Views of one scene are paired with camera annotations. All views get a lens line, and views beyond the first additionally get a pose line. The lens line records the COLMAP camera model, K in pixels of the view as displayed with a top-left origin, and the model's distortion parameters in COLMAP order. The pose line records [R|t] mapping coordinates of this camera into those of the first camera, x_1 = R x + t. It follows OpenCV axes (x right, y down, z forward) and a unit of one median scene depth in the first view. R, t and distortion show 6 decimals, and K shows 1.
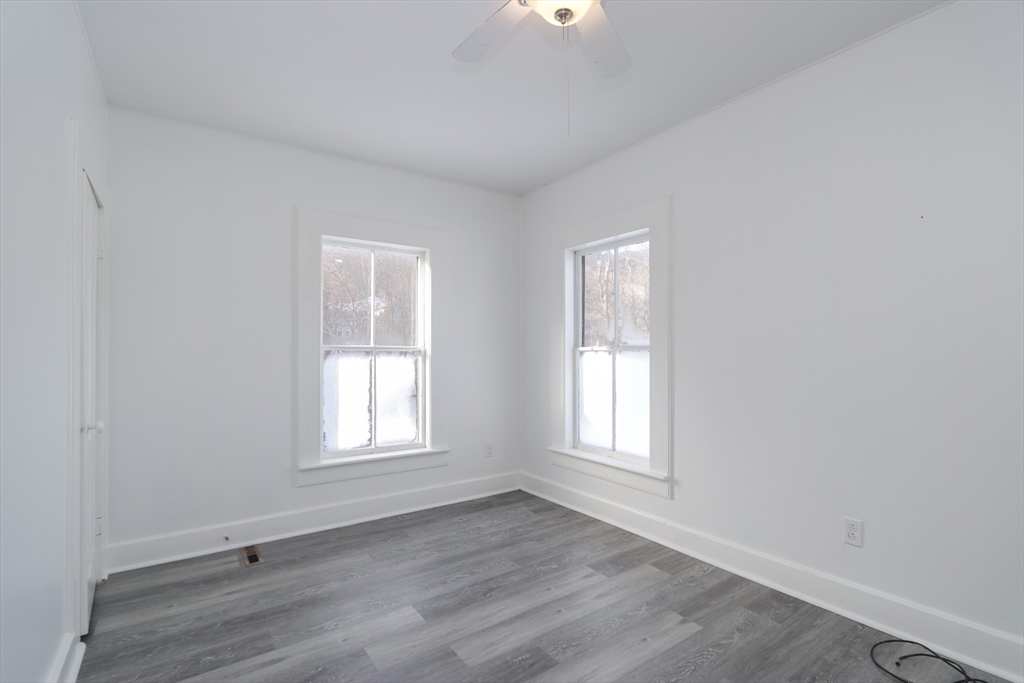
lens RADIAL K [[473.0, 0, 523.2], [0, 473.0, 353.5], [0, 0, 1]] dist [-0.014870, 0.000537]
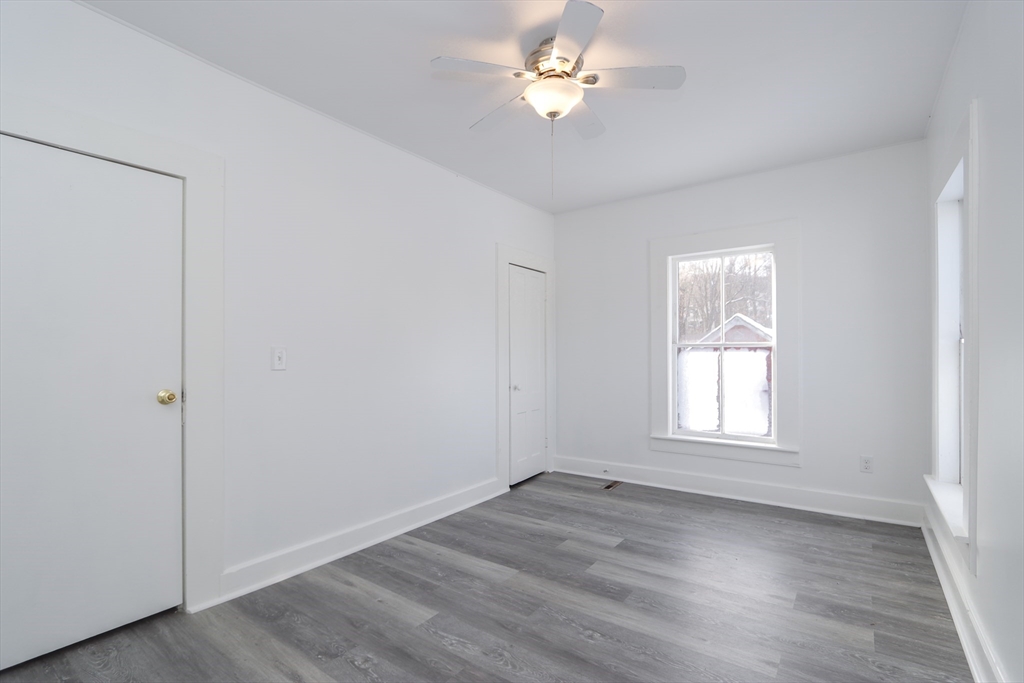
lens RADIAL K [[479.4, 0, 512.2], [0, 479.4, 355.1], [0, 0, 1]] dist [-0.015978, 0.001316]
pose [[0.318635, 0.003628, -0.947871, 0.677021], [0.009019, 0.999936, 0.006859, 0.000853], [0.947835, -0.010734, 0.318582, 0.194964]]
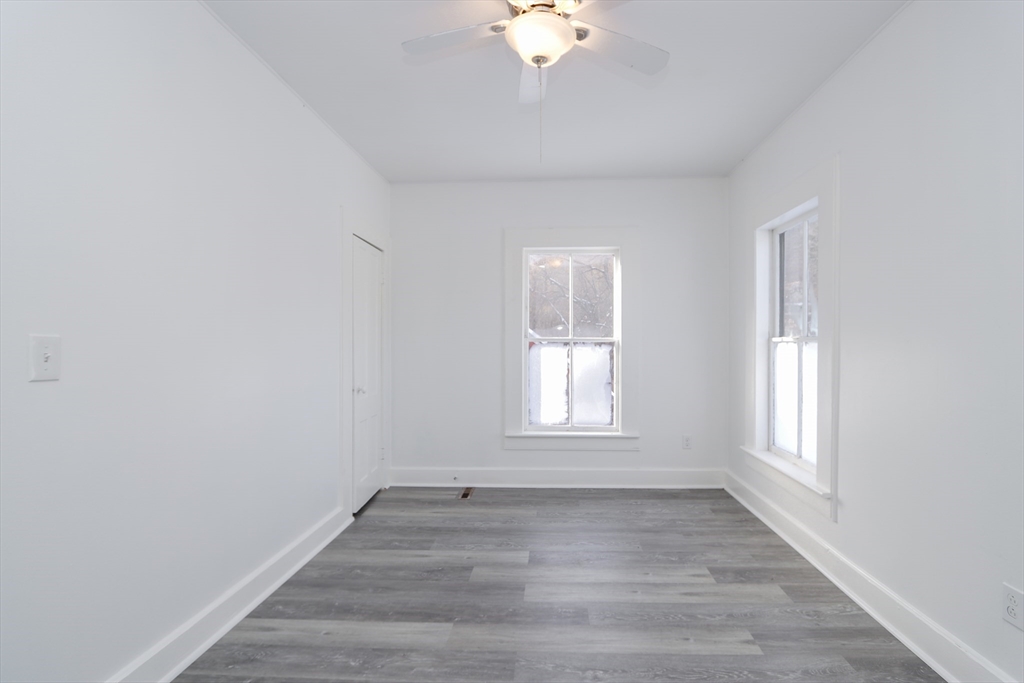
lens RADIAL K [[489.2, 0, 540.1], [0, 489.2, 348.7], [0, 0, 1]] dist [-0.016902, 0.000903]
pose [[0.793606, 0.007580, -0.608384, 0.395124], [0.000123, 0.999920, 0.012619, -0.005142], [0.608432, -0.010089, 0.793542, 0.012289]]
